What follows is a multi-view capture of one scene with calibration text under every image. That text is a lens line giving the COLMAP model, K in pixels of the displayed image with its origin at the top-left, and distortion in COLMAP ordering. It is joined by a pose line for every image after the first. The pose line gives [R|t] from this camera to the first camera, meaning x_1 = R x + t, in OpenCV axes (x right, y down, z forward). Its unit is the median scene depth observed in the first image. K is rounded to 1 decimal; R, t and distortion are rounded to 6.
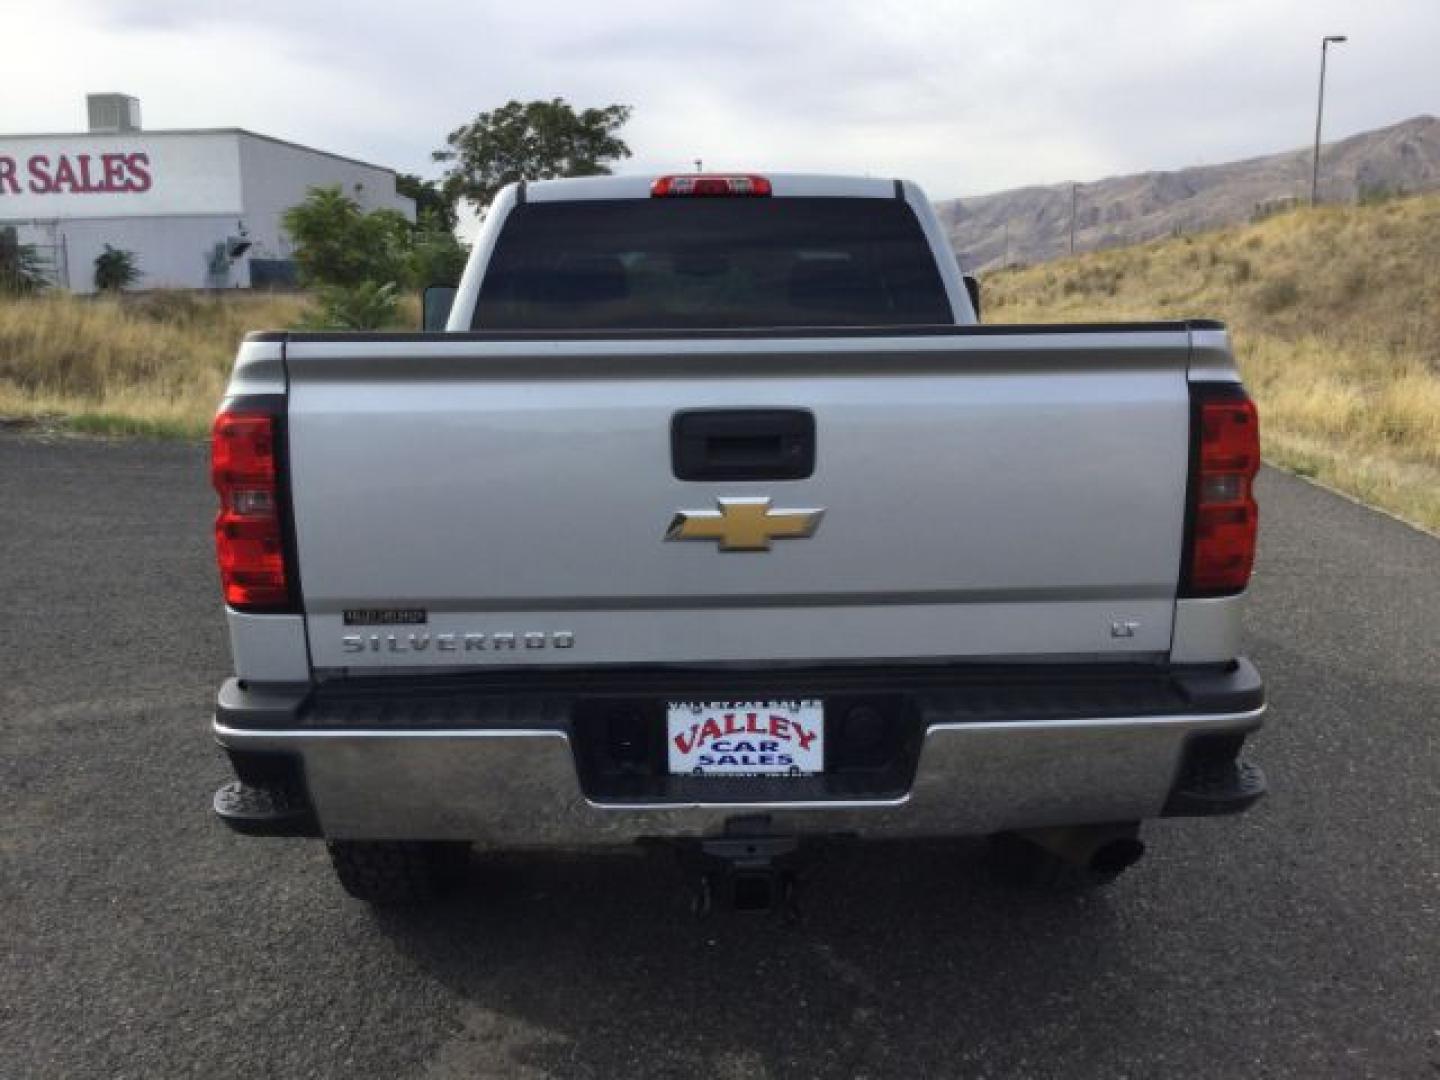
lens RADIAL K [[1297.9, 0, 720.0], [0, 1297.9, 534.2], [0, 0, 1]] dist [0.090380, -0.142410]
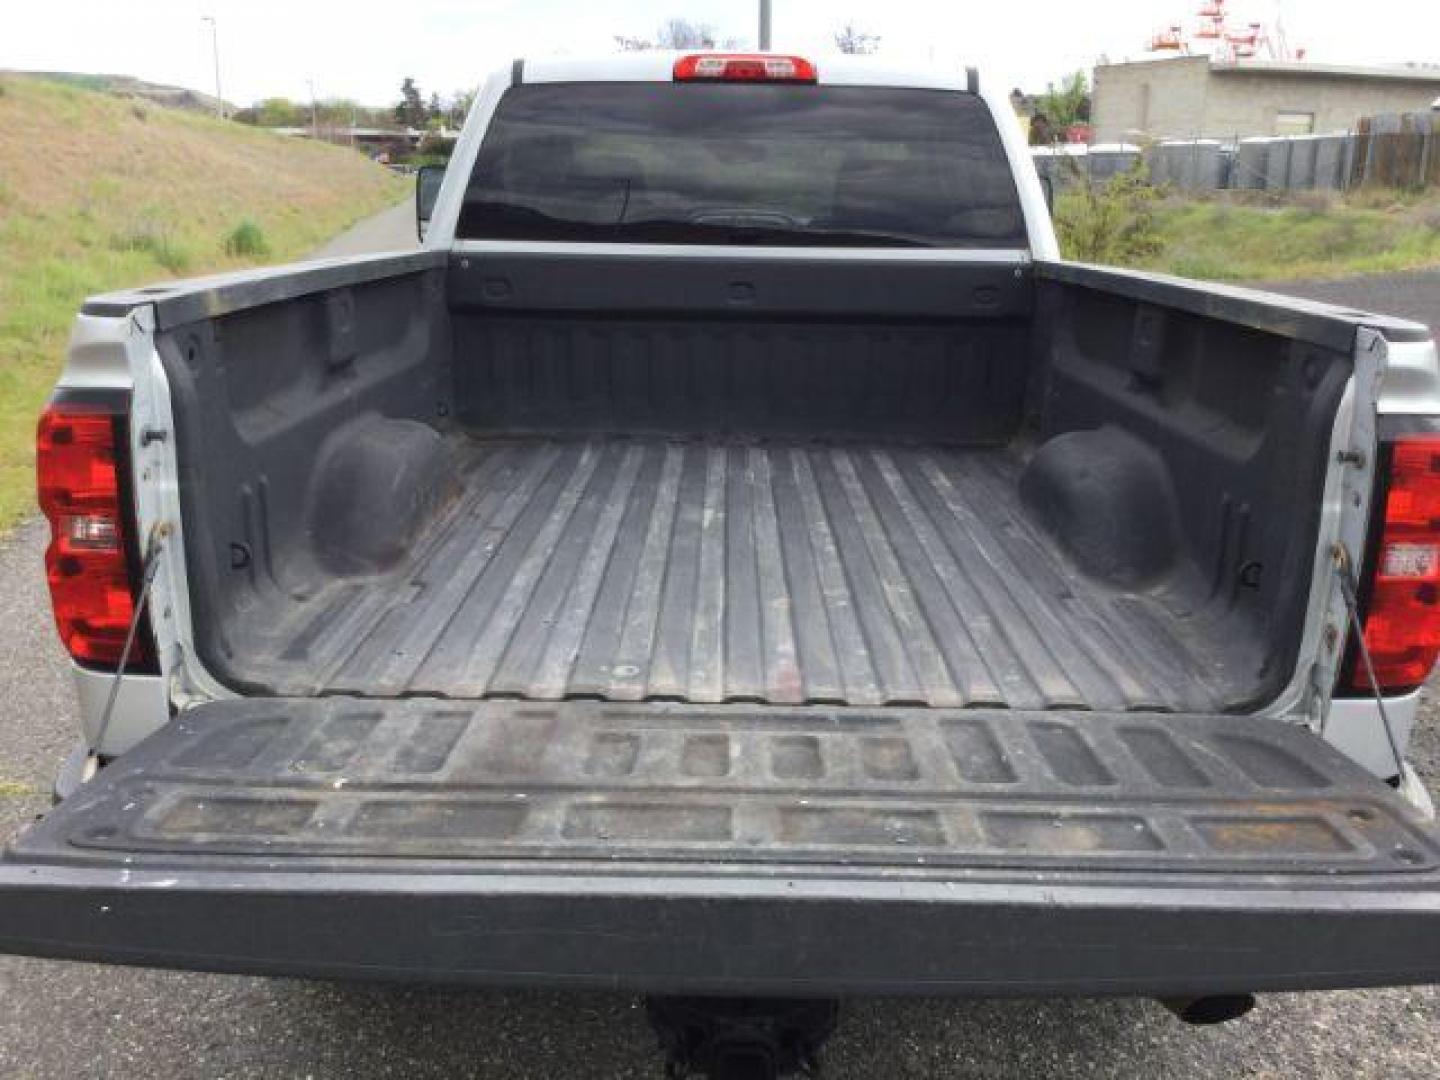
lens RADIAL K [[1297.8, 0, 720.0], [0, 1297.8, 540.0], [0, 0, 1]] dist [0.019506, -0.012333]
pose [[0.998829, 0.042480, -0.023159, 0.016444], [-0.039641, 0.992955, 0.111667, -0.109782], [0.027739, -0.110618, 0.993476, 0.259626]]
